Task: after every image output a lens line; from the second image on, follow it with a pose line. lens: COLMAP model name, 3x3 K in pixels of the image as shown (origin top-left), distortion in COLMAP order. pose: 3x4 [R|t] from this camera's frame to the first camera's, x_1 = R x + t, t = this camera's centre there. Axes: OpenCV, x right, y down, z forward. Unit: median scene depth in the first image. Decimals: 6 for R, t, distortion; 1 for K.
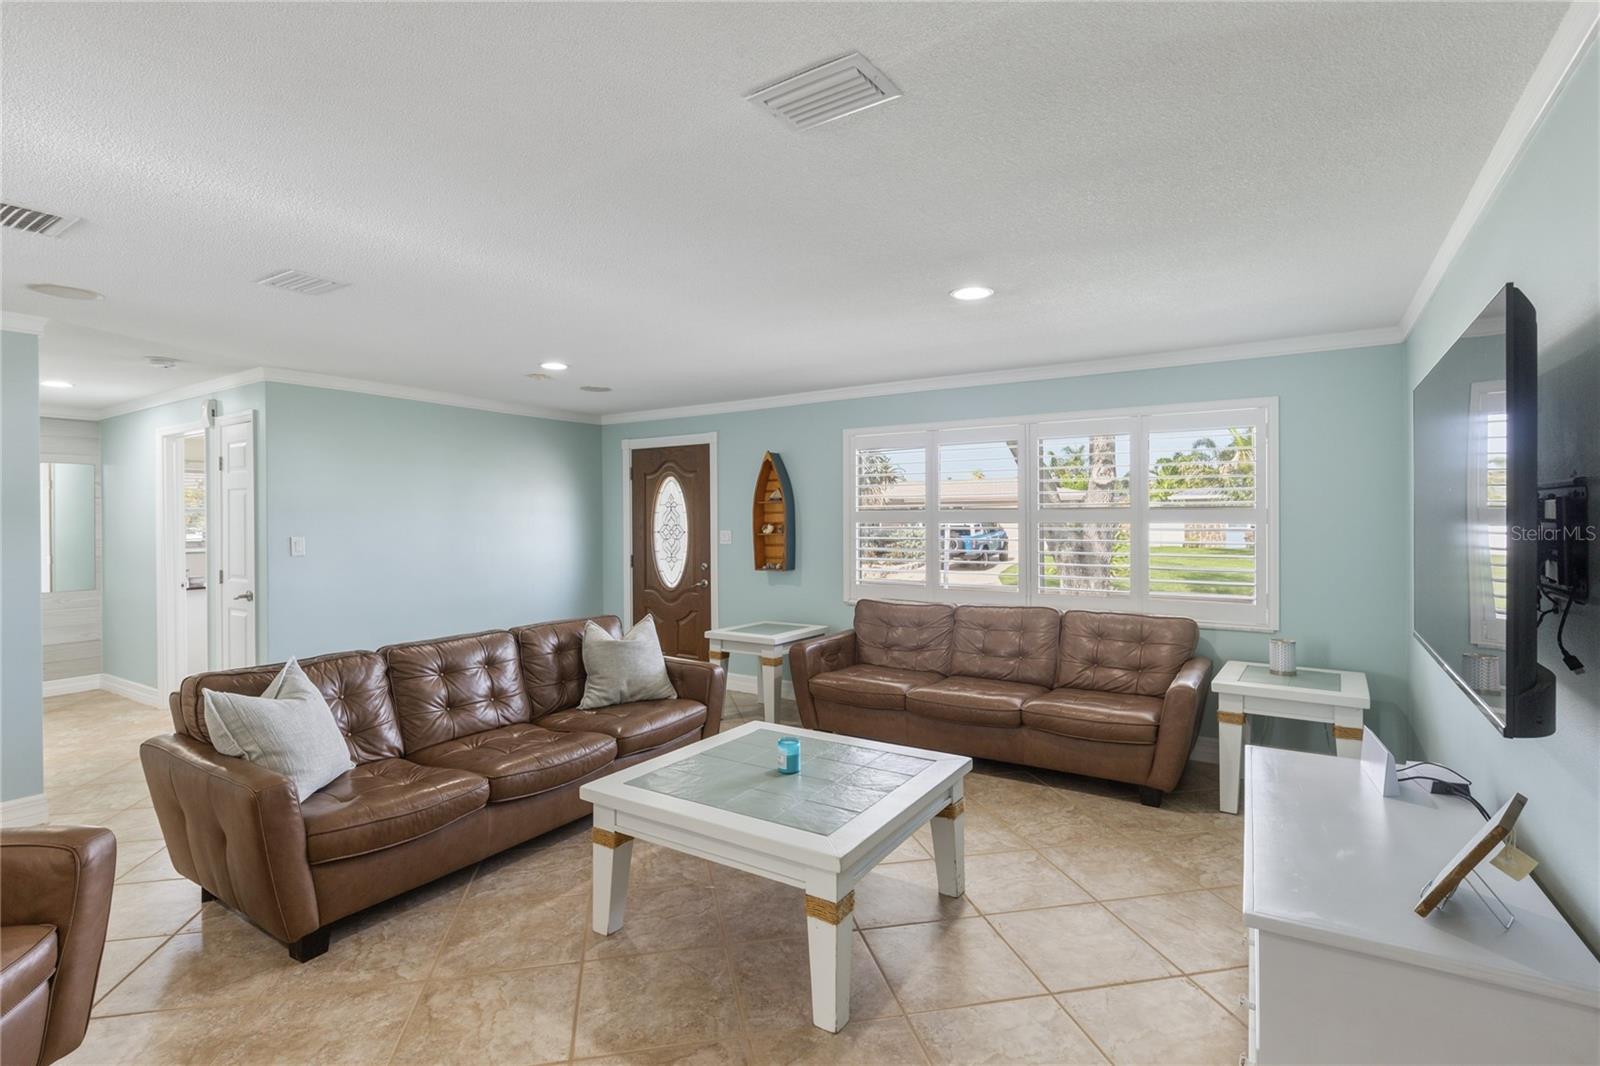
lens RADIAL K [[765.2, 0, 795.0], [0, 765.2, 521.8], [0, 0, 1]] dist [-0.000576, -0.001465]
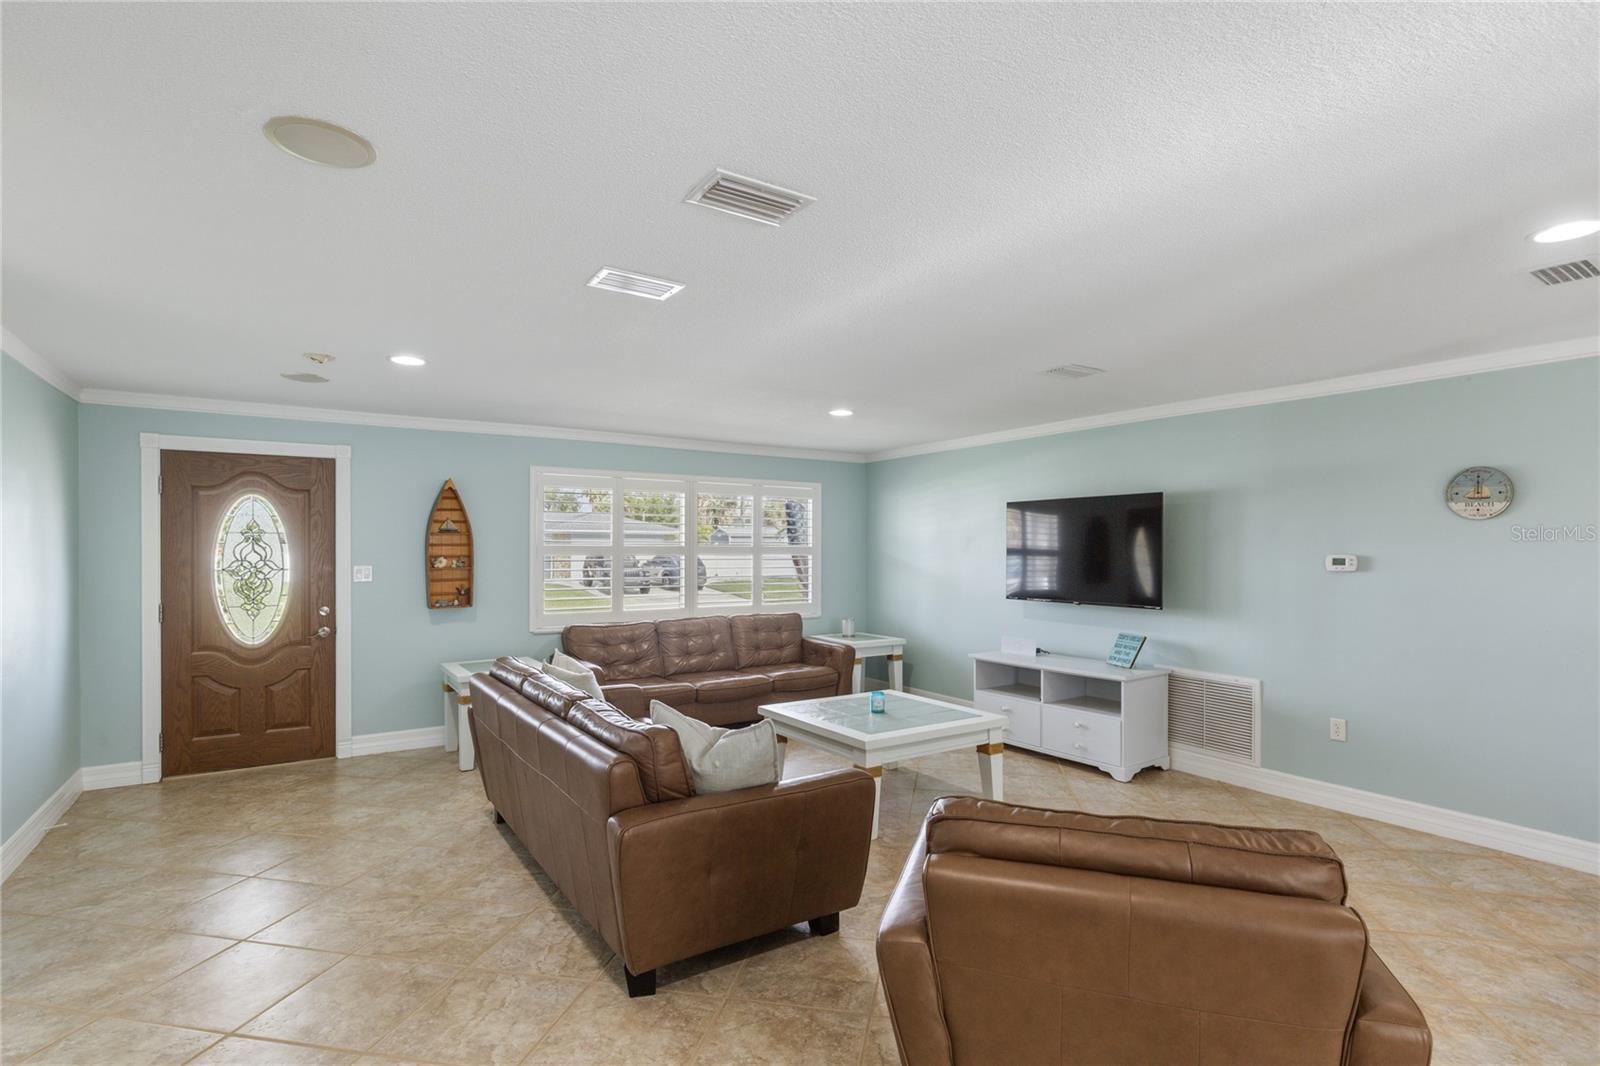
lens RADIAL K [[765.2, 0, 784.5], [0, 765.2, 545.9], [0, 0, 1]] dist [-0.000576, -0.001465]
pose [[0.400316, 0.003406, 0.916371, -0.700240], [-0.000922, 0.999994, -0.003314, -0.007975], [-0.916377, 0.000482, 0.400317, 0.255185]]
